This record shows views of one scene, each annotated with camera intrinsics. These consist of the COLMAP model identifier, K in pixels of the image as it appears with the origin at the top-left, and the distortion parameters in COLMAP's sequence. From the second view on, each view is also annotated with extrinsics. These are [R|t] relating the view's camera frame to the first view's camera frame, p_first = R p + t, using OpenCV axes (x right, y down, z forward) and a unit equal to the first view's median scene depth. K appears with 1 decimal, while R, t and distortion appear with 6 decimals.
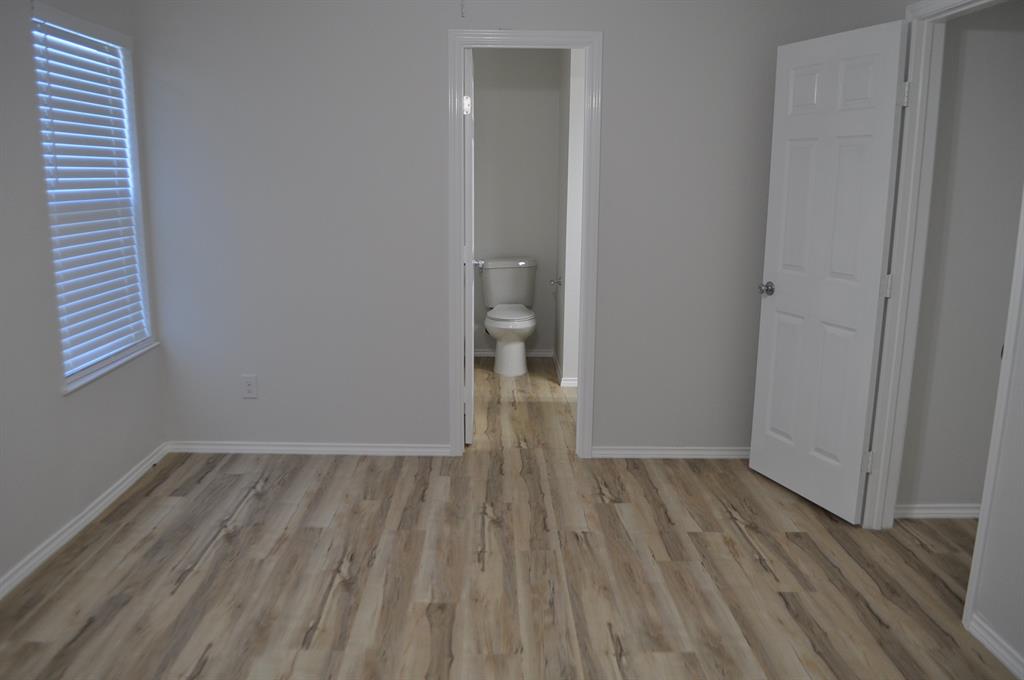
lens RADIAL K [[819.4, 0, 497.5], [0, 819.4, 353.7], [0, 0, 1]] dist [-0.082457, 0.012368]
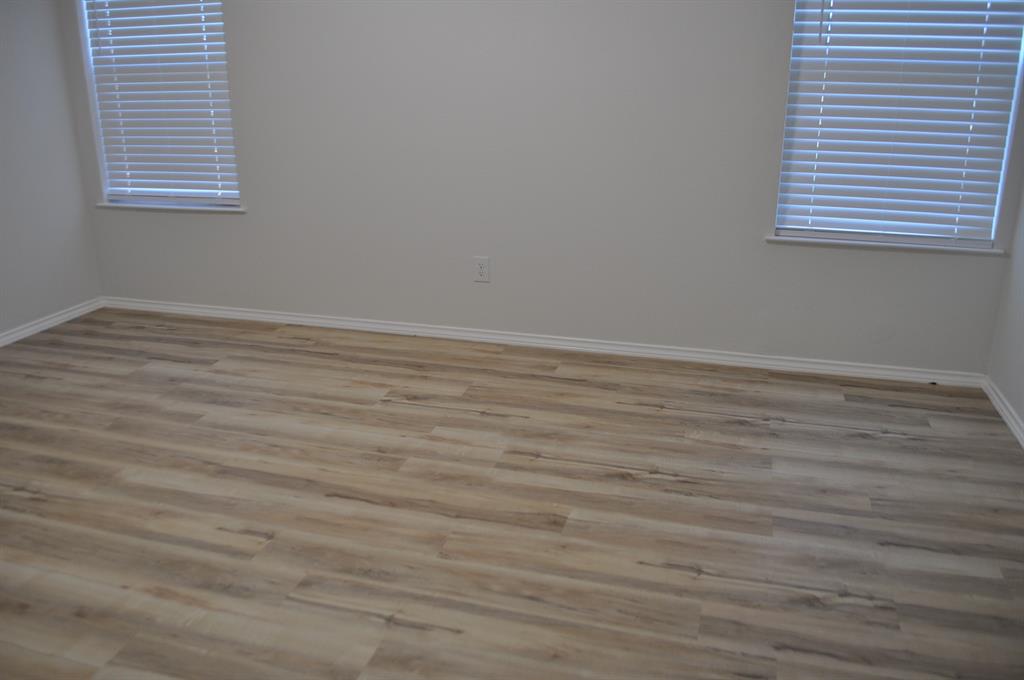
lens RADIAL K [[819.4, 0, 497.5], [0, 819.4, 353.7], [0, 0, 1]] dist [-0.082457, 0.012368]
pose [[-0.297687, 0.311859, -0.902289, 0.614305], [-0.198217, 0.904351, 0.377968, -0.156376], [0.933859, 0.291366, -0.207397, 0.953818]]
